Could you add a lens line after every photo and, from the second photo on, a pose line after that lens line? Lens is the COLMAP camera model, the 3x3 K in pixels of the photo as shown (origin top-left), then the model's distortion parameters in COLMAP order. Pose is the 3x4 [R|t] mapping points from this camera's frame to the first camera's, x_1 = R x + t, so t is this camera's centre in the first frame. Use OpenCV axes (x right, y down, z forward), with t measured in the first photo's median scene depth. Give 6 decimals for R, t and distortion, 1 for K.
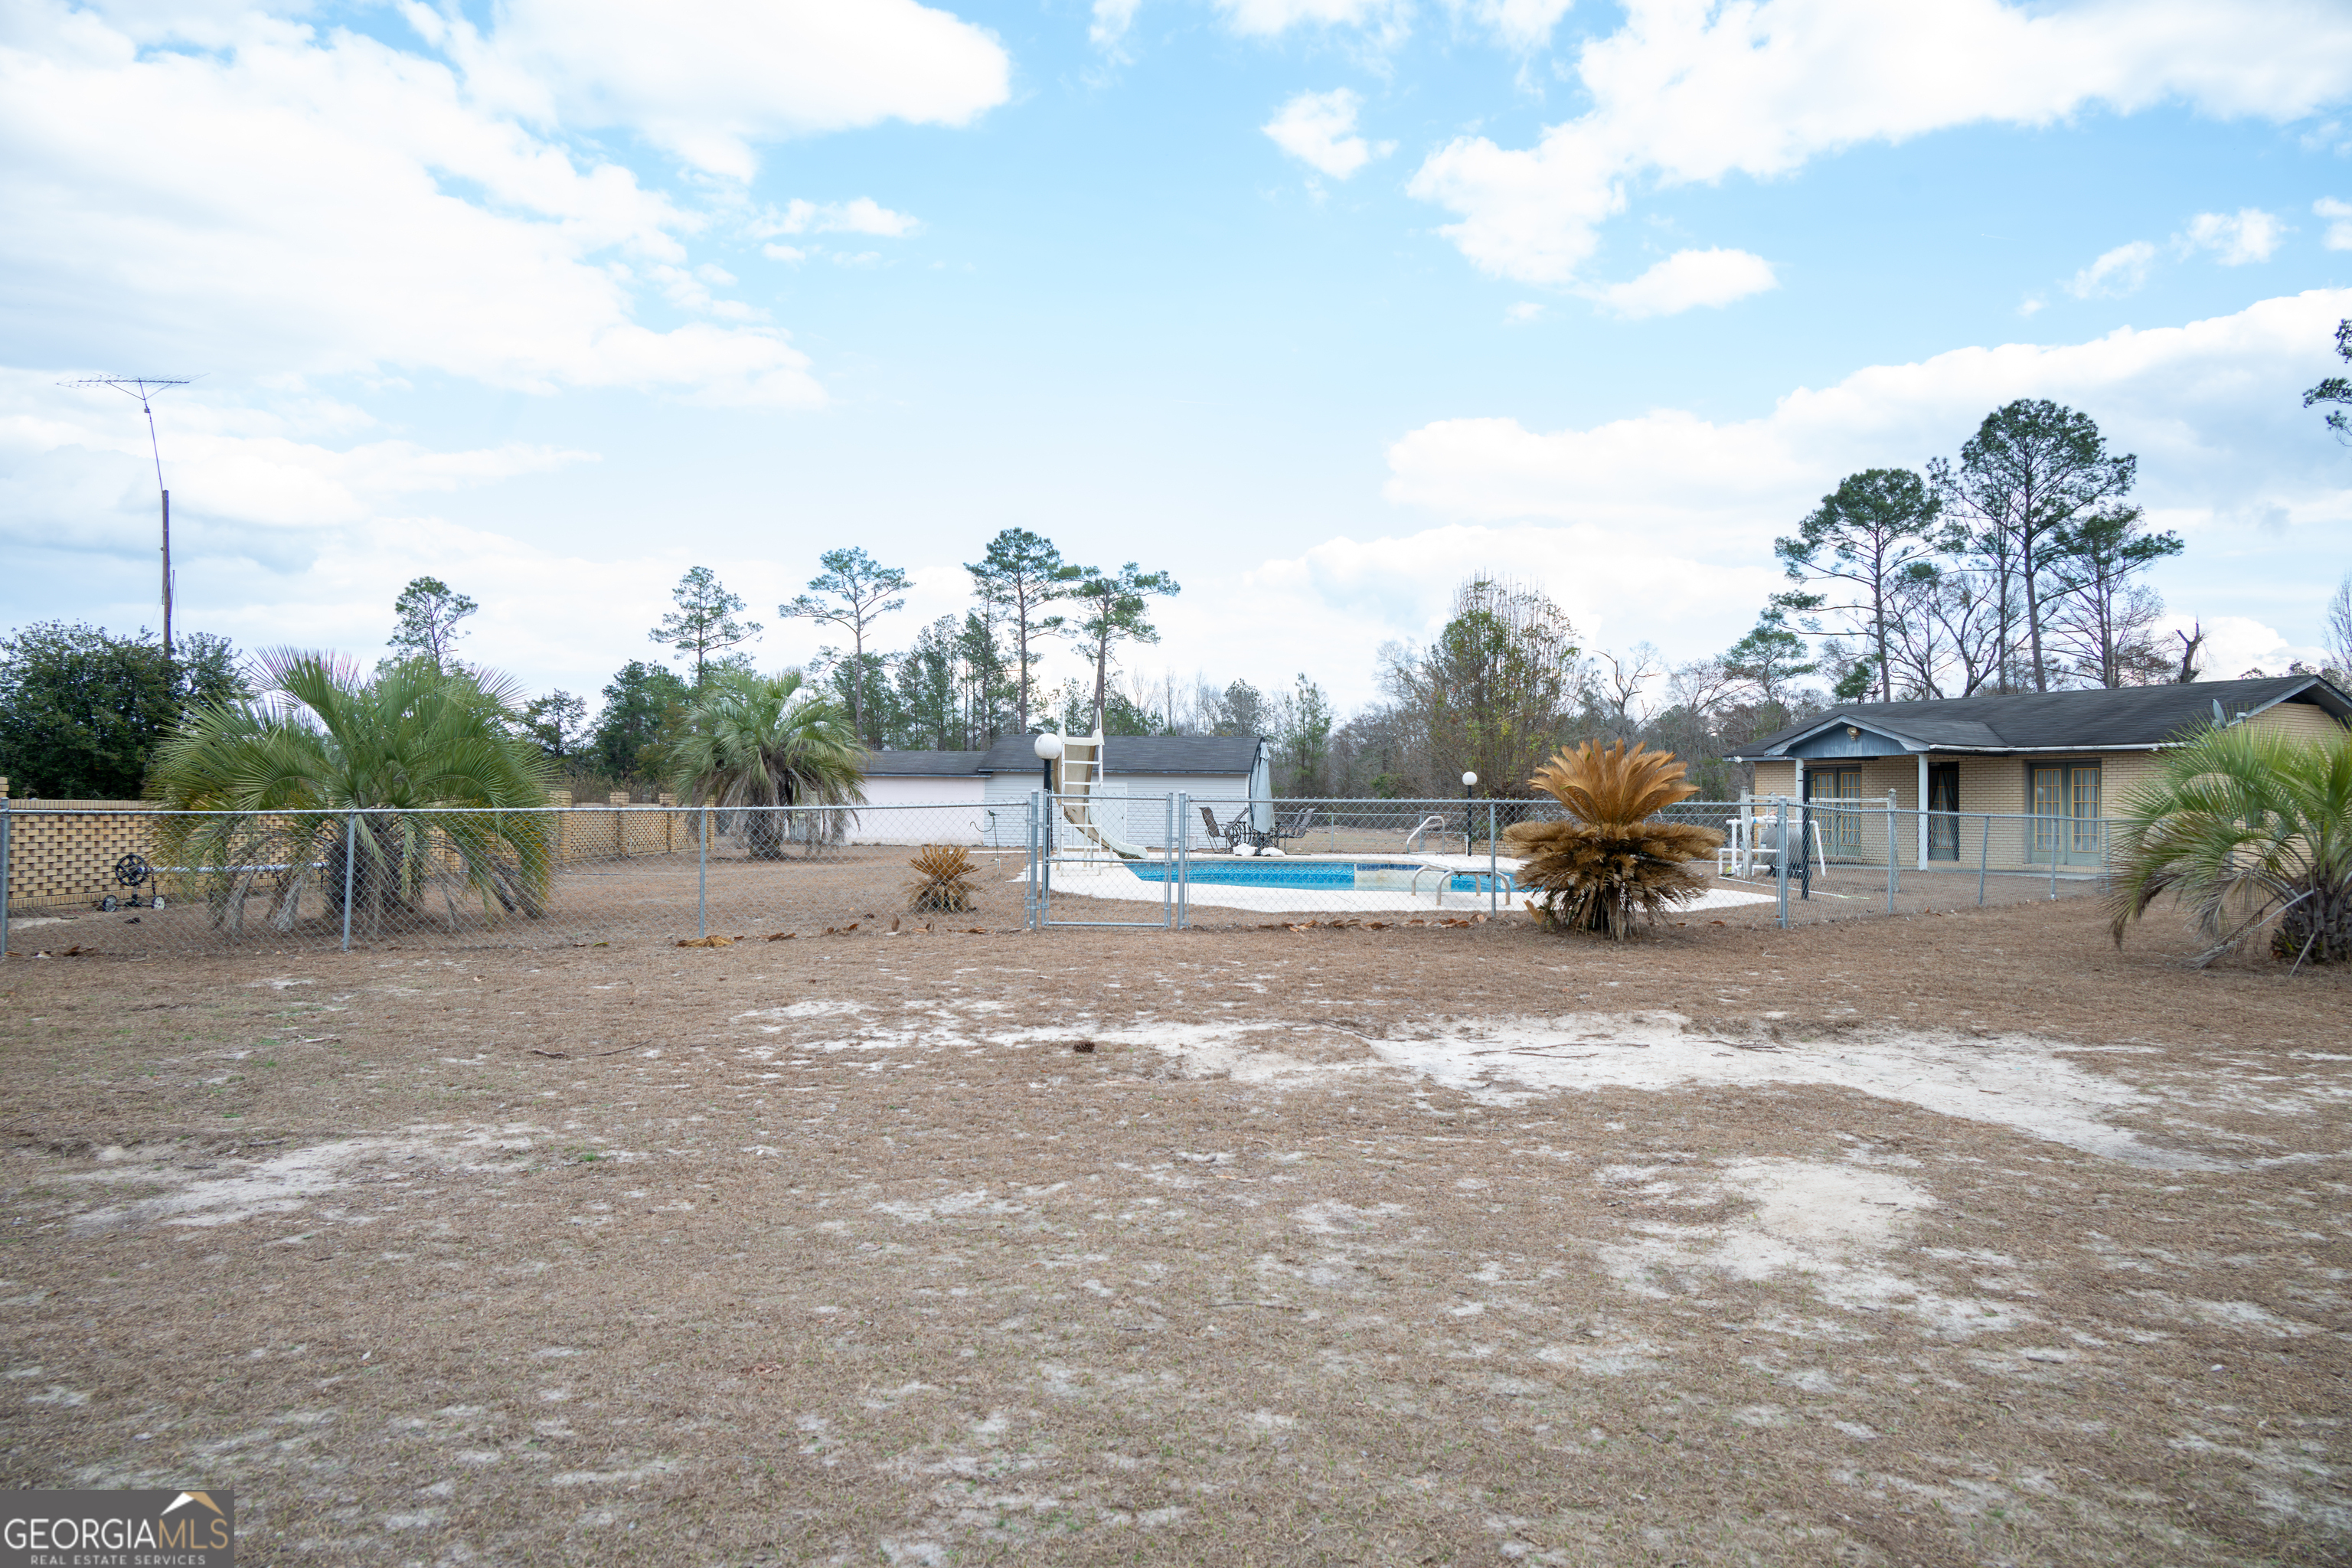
lens RADIAL K [[1564.9, 0, 1176.0], [0, 1564.9, 784.0], [0, 0, 1]] dist [-0.002035, -0.002374]
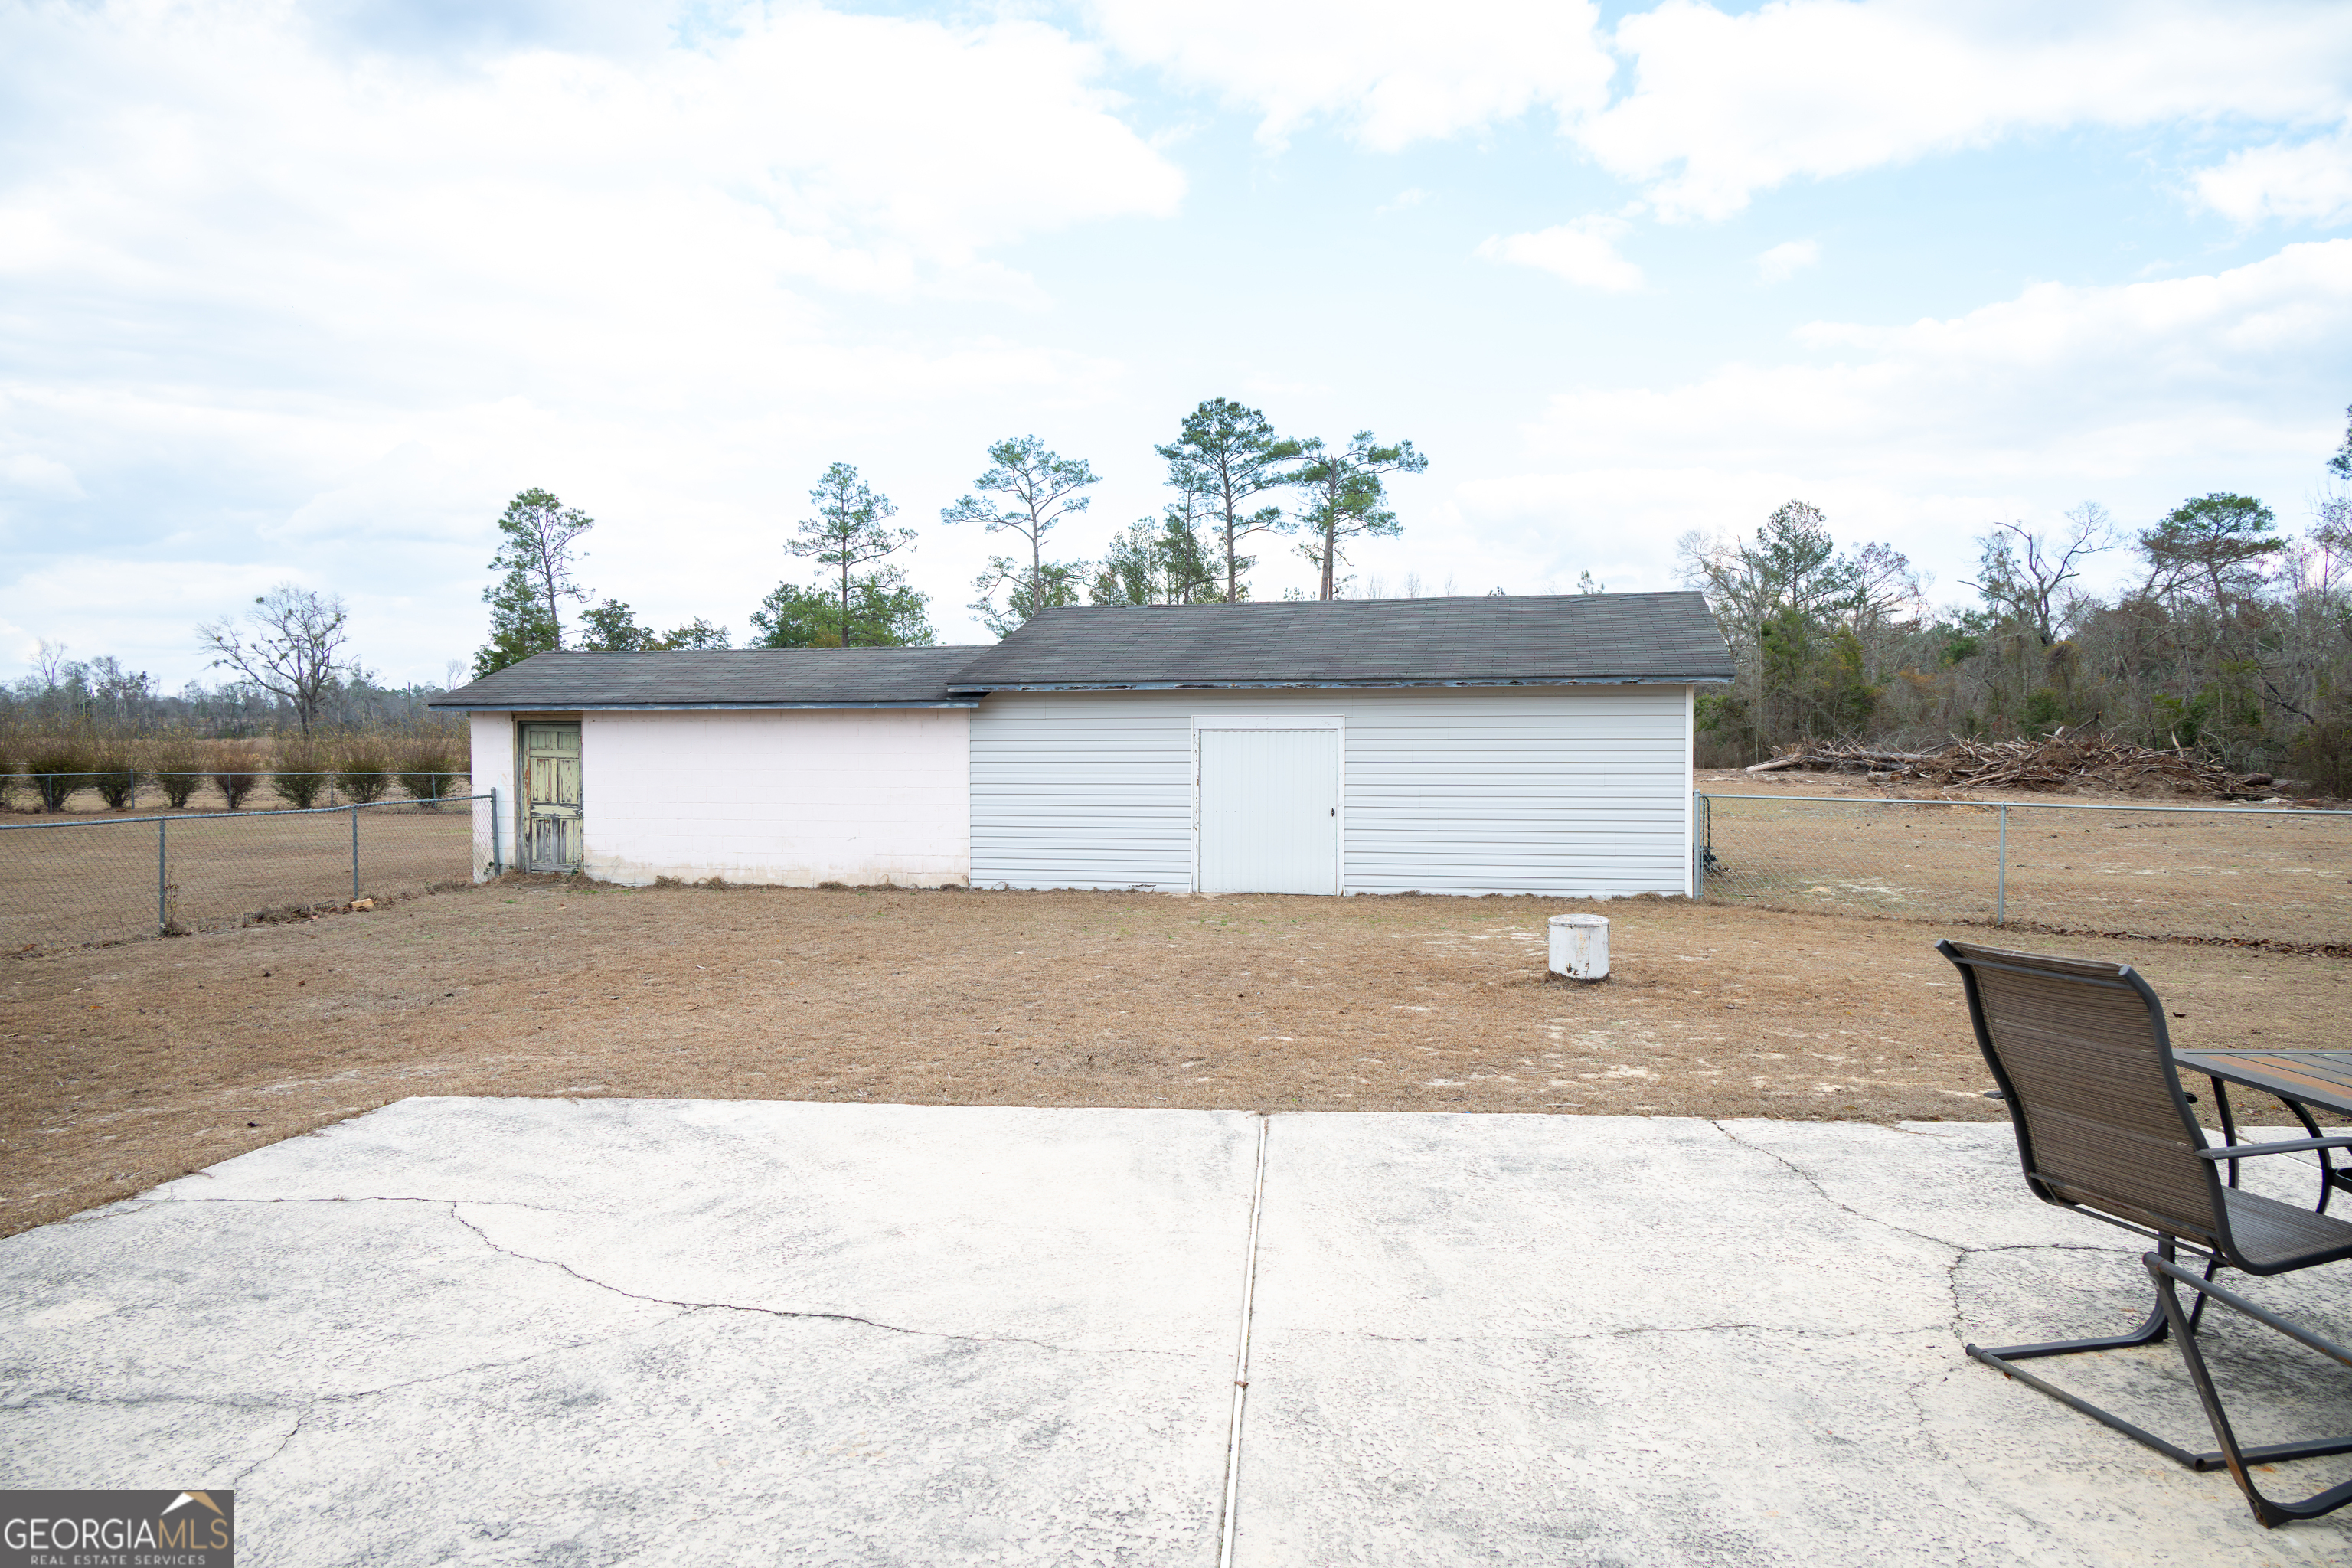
lens RADIAL K [[1564.9, 0, 1176.0], [0, 1564.9, 784.0], [0, 0, 1]] dist [-0.002035, -0.002374]
pose [[0.988408, -0.011789, -0.151362, -0.004947], [0.018347, 0.998949, 0.042009, -0.000323], [0.150708, -0.044299, 0.987585, 0.198633]]
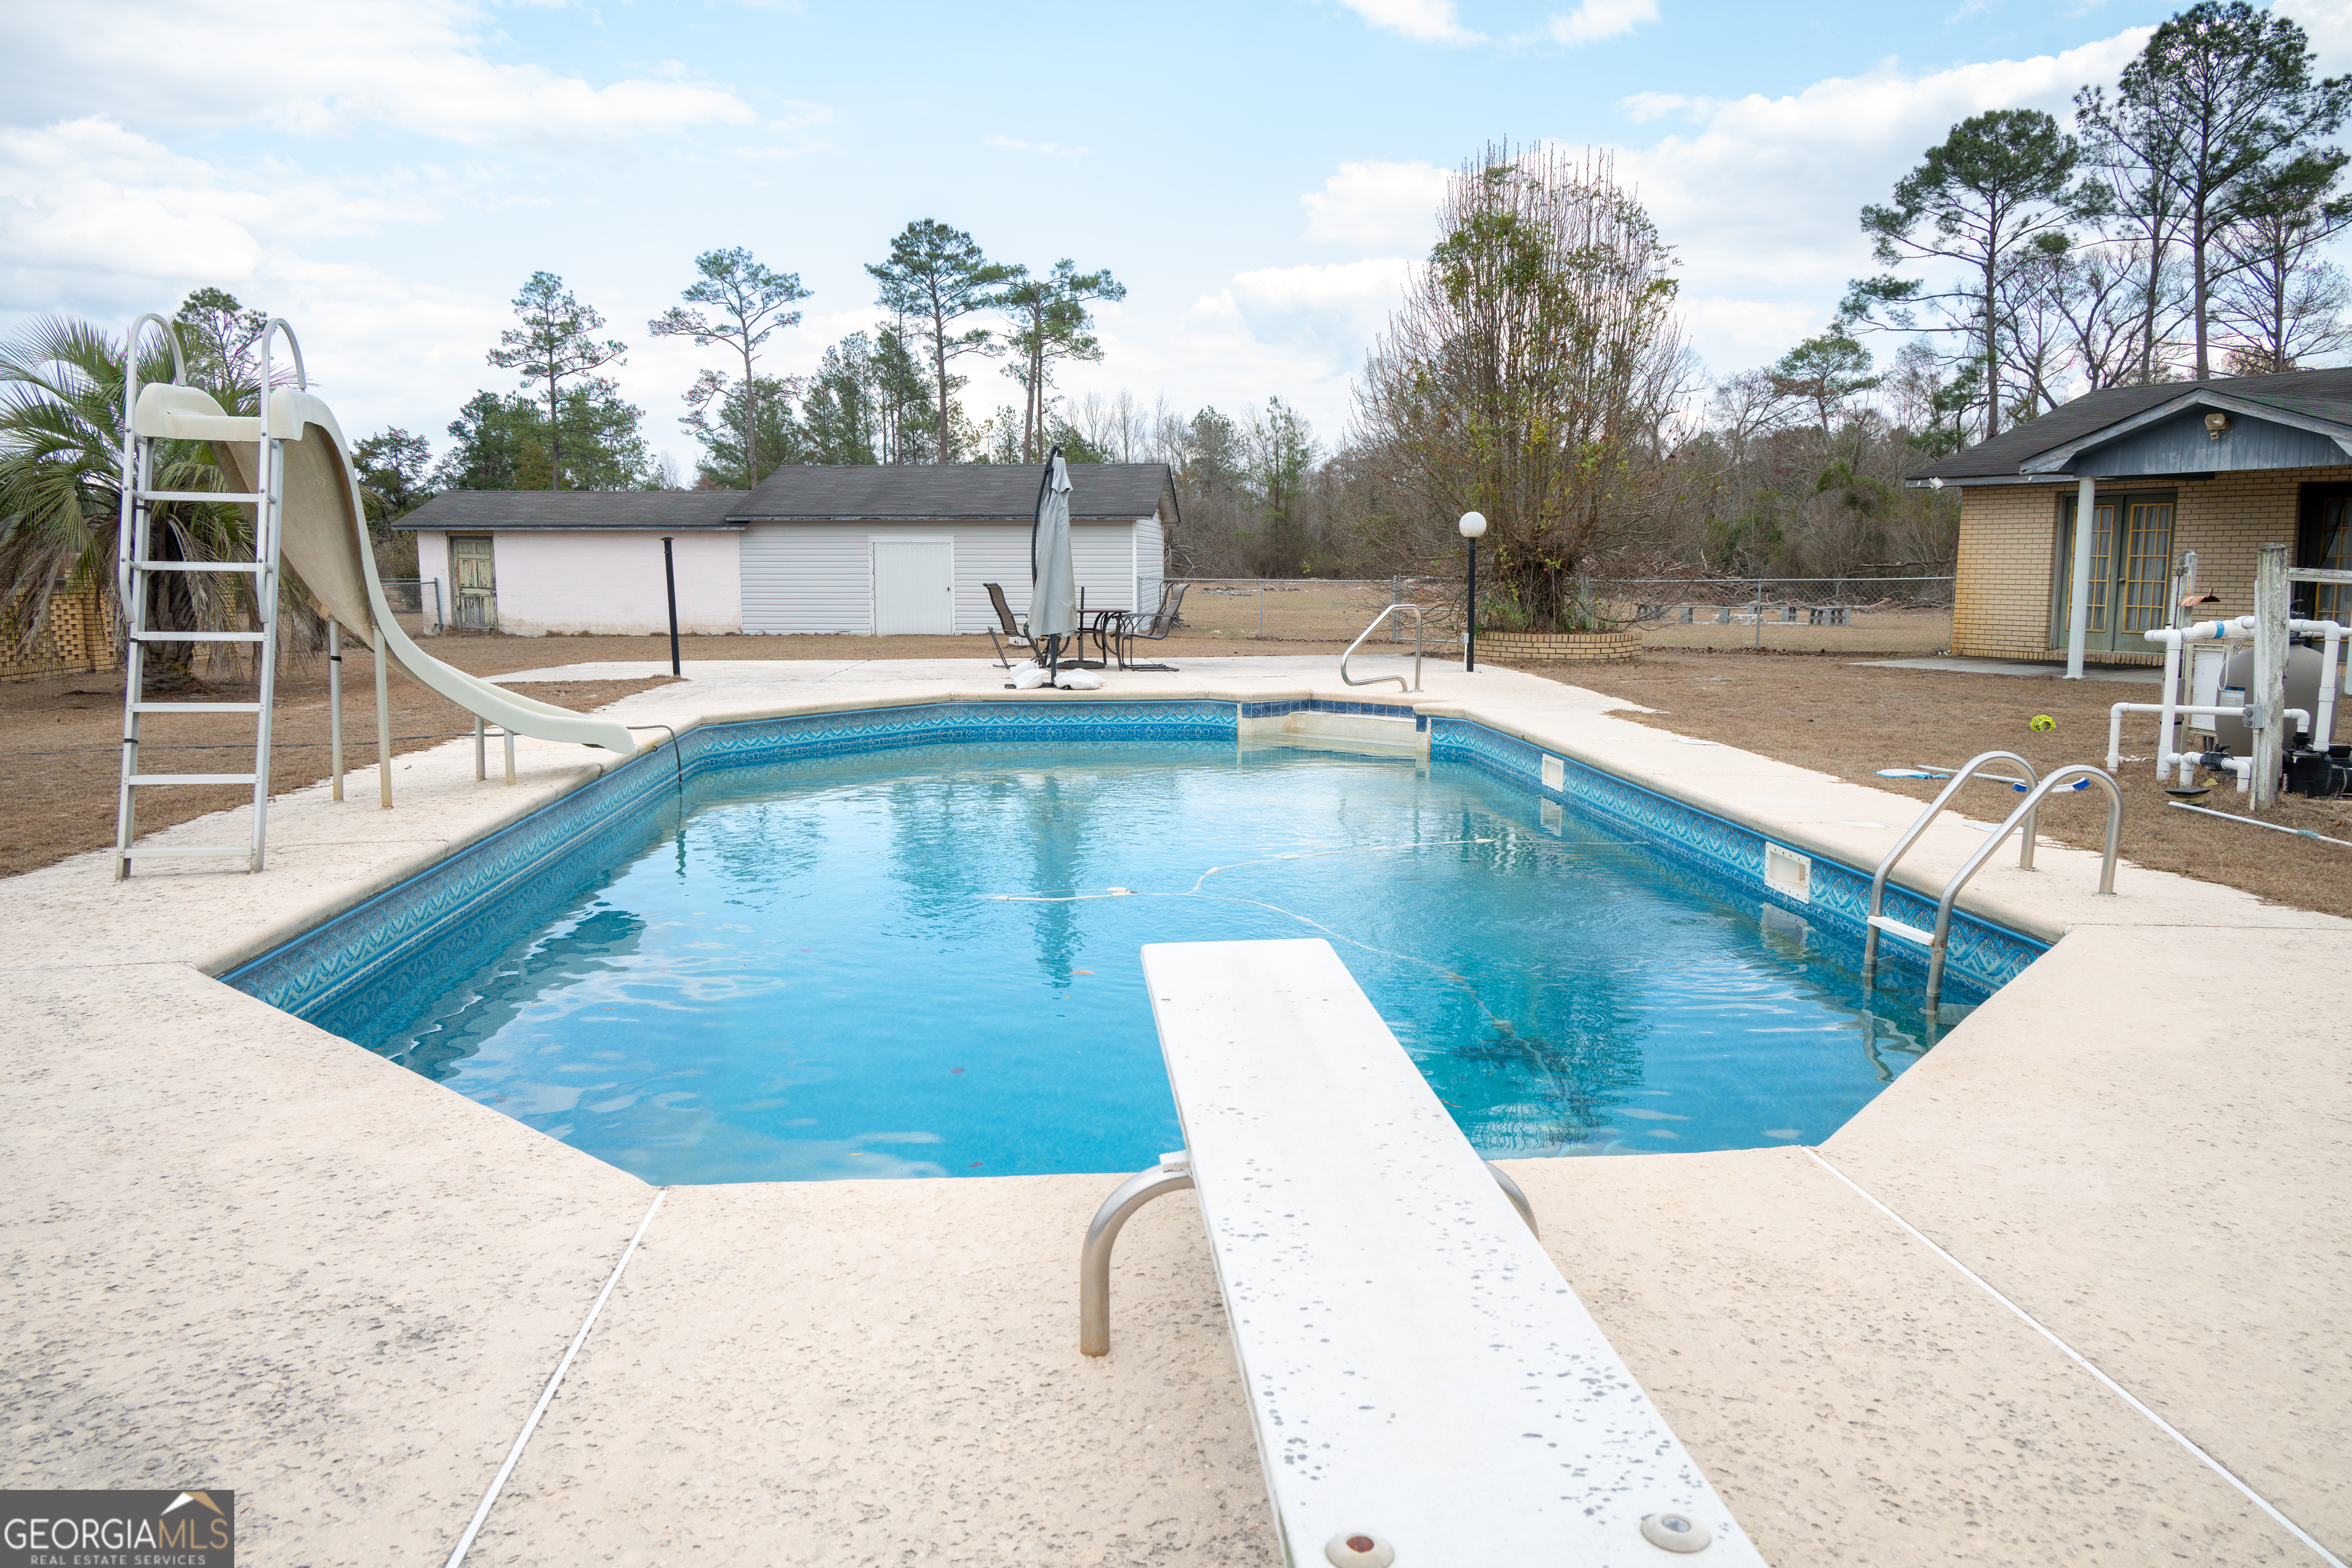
lens RADIAL K [[1656.4, 0, 1176.0], [0, 1656.4, 784.0], [0, 0, 1]] dist [0.004614, -0.000682]
pose [[0.999847, -0.015138, 0.008746, 0.017053], [0.013631, 0.988255, 0.152202, -0.000739], [-0.010947, -0.152059, 0.988311, 0.091064]]
